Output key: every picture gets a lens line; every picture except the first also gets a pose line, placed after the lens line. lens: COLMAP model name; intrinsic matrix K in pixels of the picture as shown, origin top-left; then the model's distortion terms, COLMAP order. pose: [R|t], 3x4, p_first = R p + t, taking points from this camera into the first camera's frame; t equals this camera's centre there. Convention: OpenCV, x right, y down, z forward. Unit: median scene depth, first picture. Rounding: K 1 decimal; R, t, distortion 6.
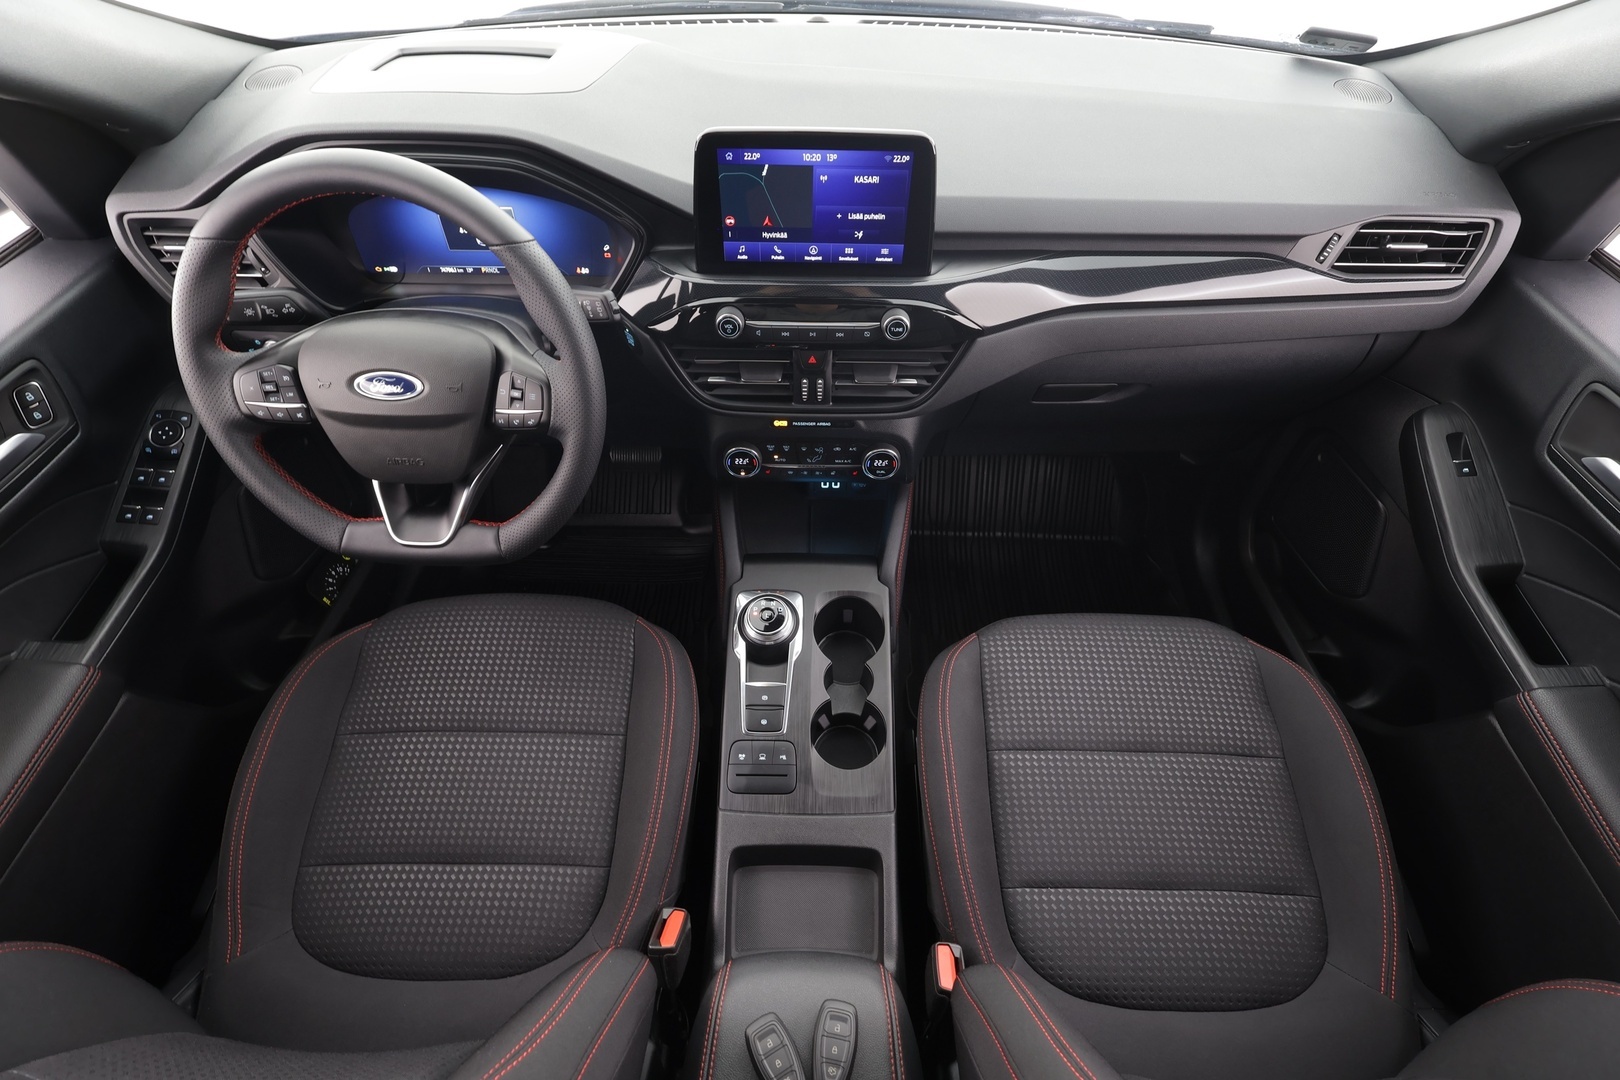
lens RADIAL K [[754.0, 0, 810.0], [0, 754.0, 540.0], [0, 0, 1]] dist [0.001003, 0.001161]
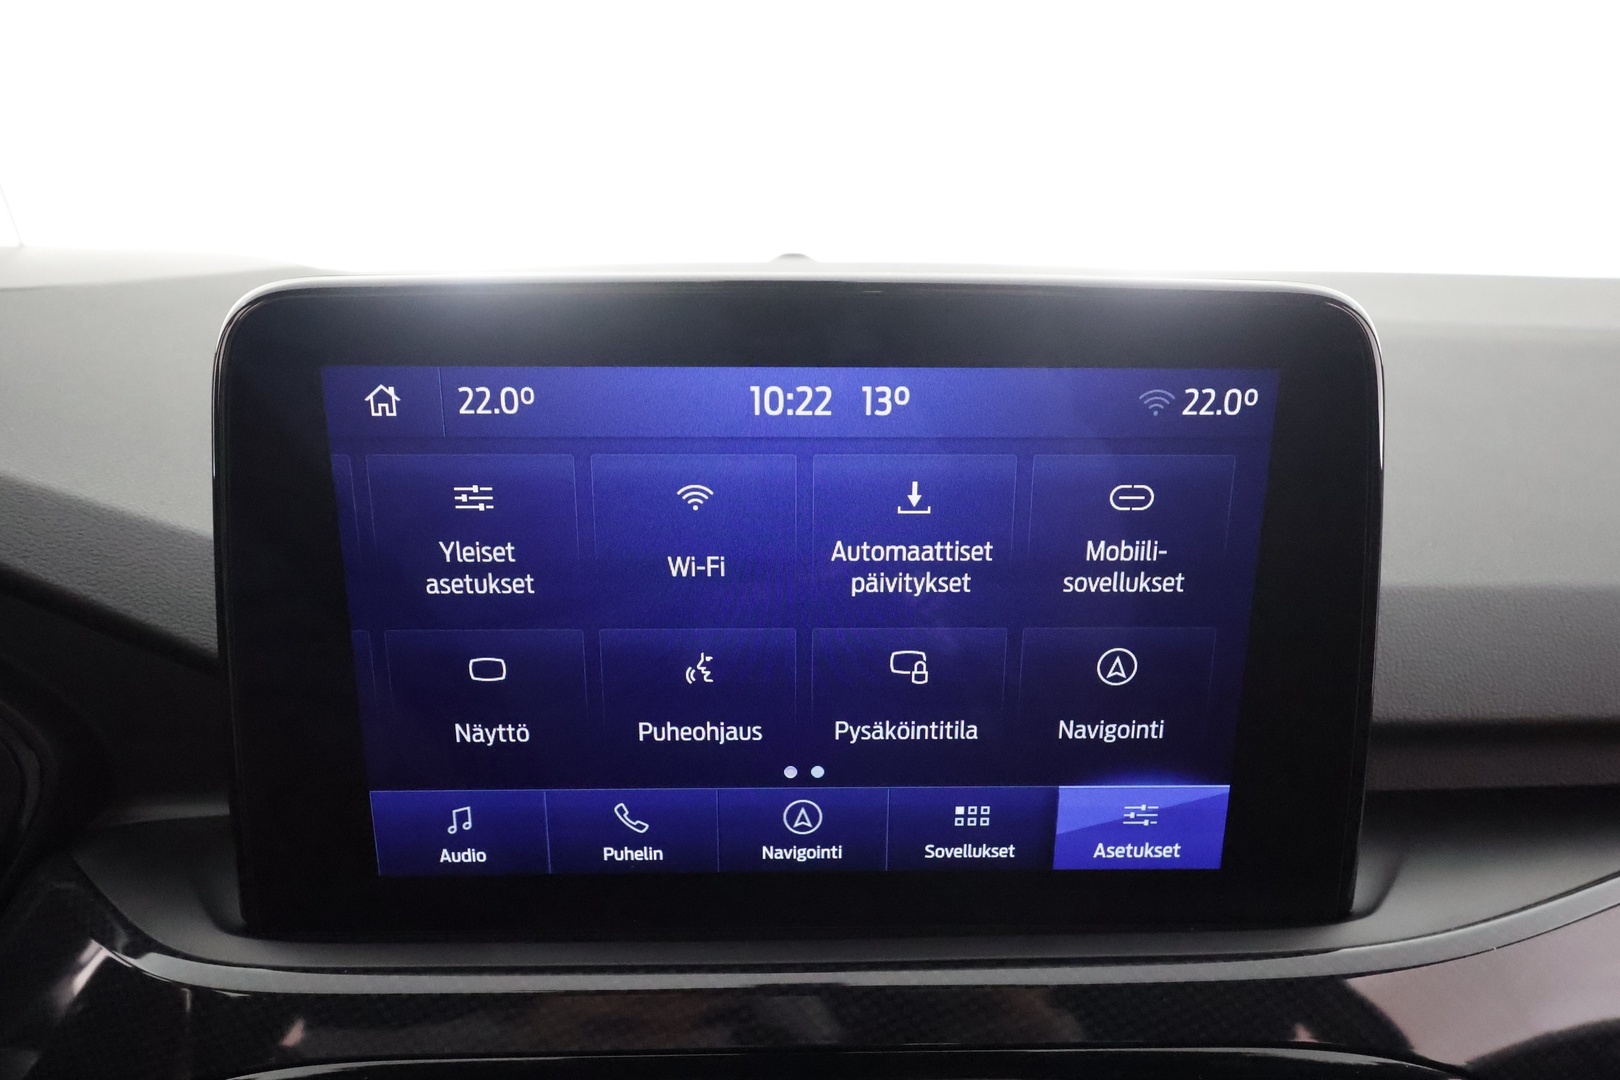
lens RADIAL K [[1171.9, 0, 810.0], [0, 1171.9, 540.0], [0, 0, 1]] dist [0.006873, 0.007501]
pose [[0.999258, -0.016601, 0.034749, -0.003382], [0.032263, 0.853567, -0.519984, -0.276297], [-0.021028, 0.520719, 0.853469, 0.671281]]
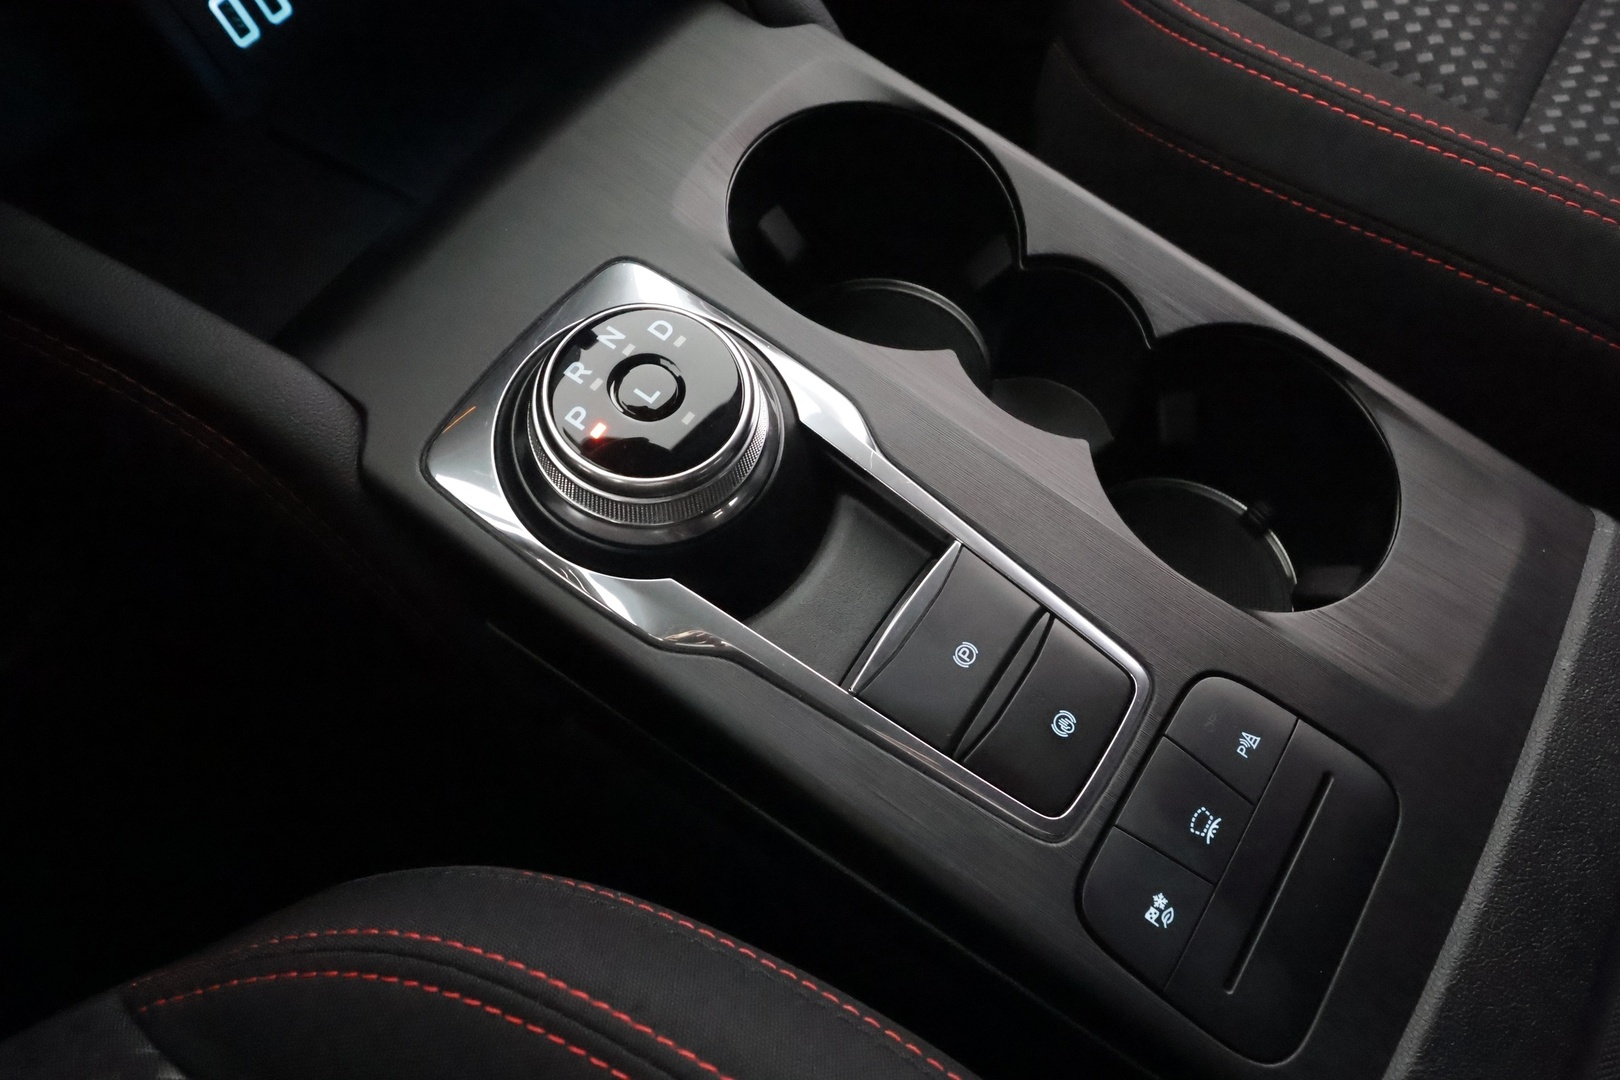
lens RADIAL K [[1098.2, 0, 810.0], [0, 1098.2, 540.0], [0, 0, 1]] dist [0.003192, 0.003102]
pose [[0.565432, -0.739368, 0.365543, -0.195146], [0.681269, 0.668490, 0.298317, 0.083456], [-0.464928, 0.080355, 0.881694, 0.870408]]
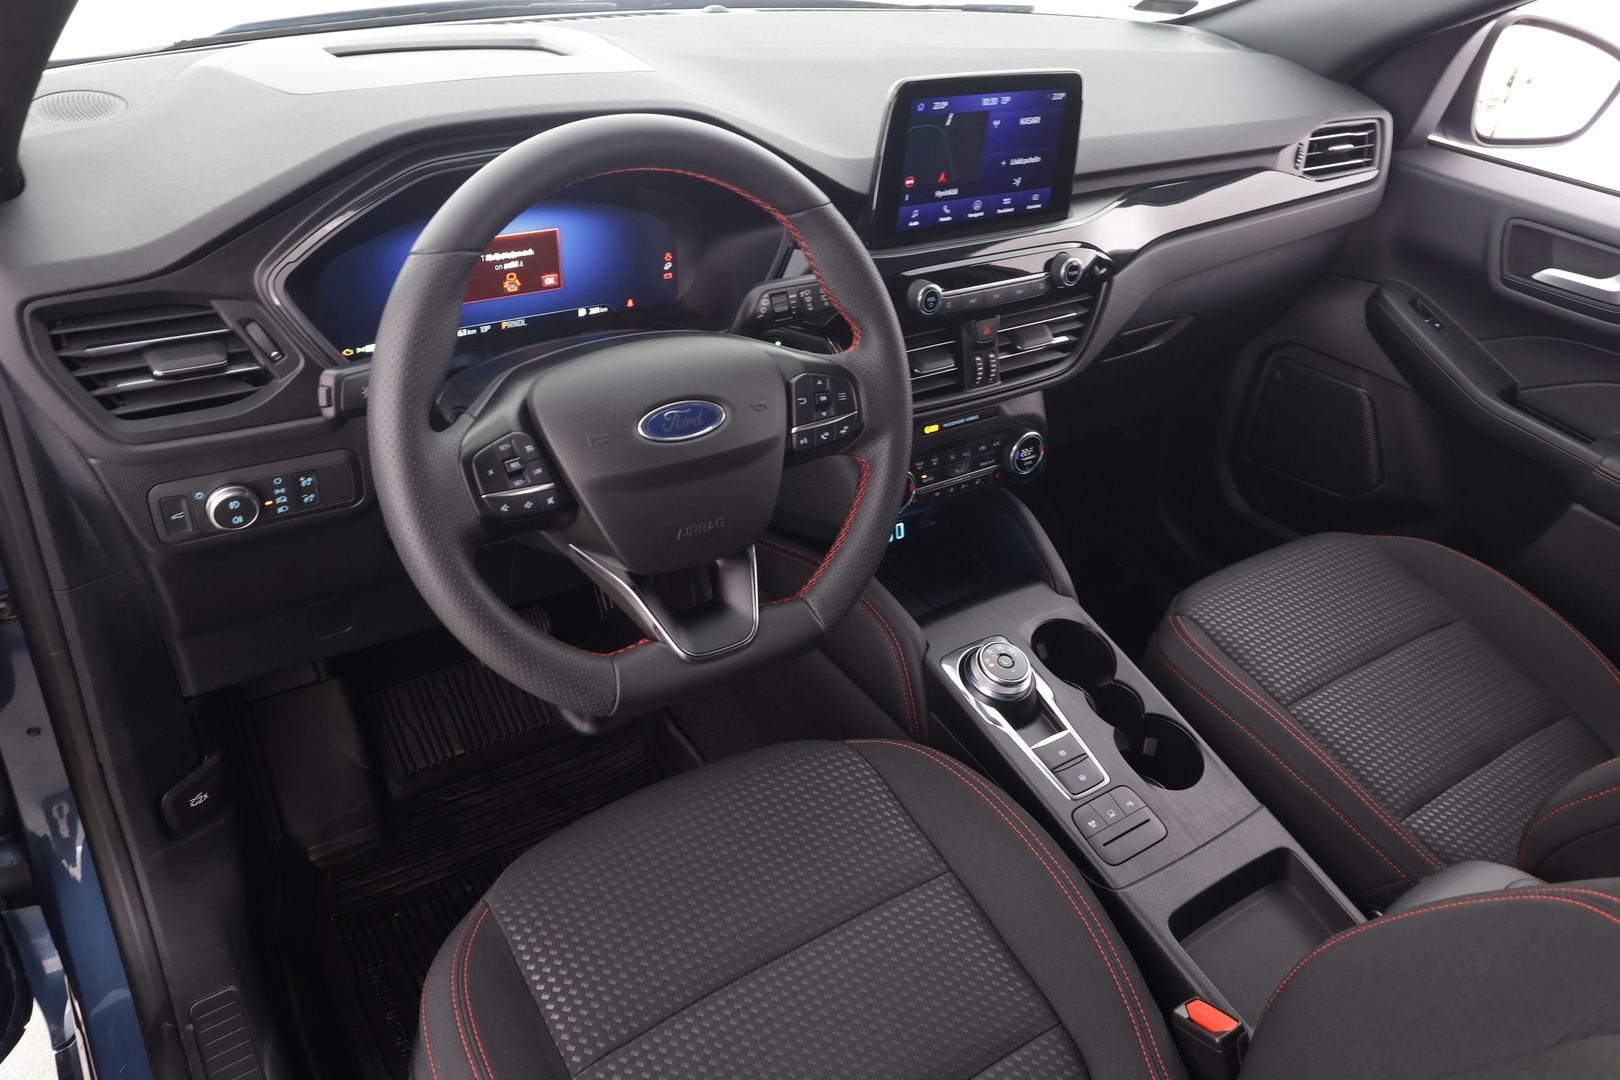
lens RADIAL K [[1171.9, 0, 810.0], [0, 1171.9, 540.0], [0, 0, 1]] dist [0.006873, 0.007501]
pose [[0.814220, -0.264630, 0.516736, -0.959243], [0.382844, 0.913860, -0.135242, 0.085566], [-0.436435, 0.307946, 0.845395, 0.040107]]
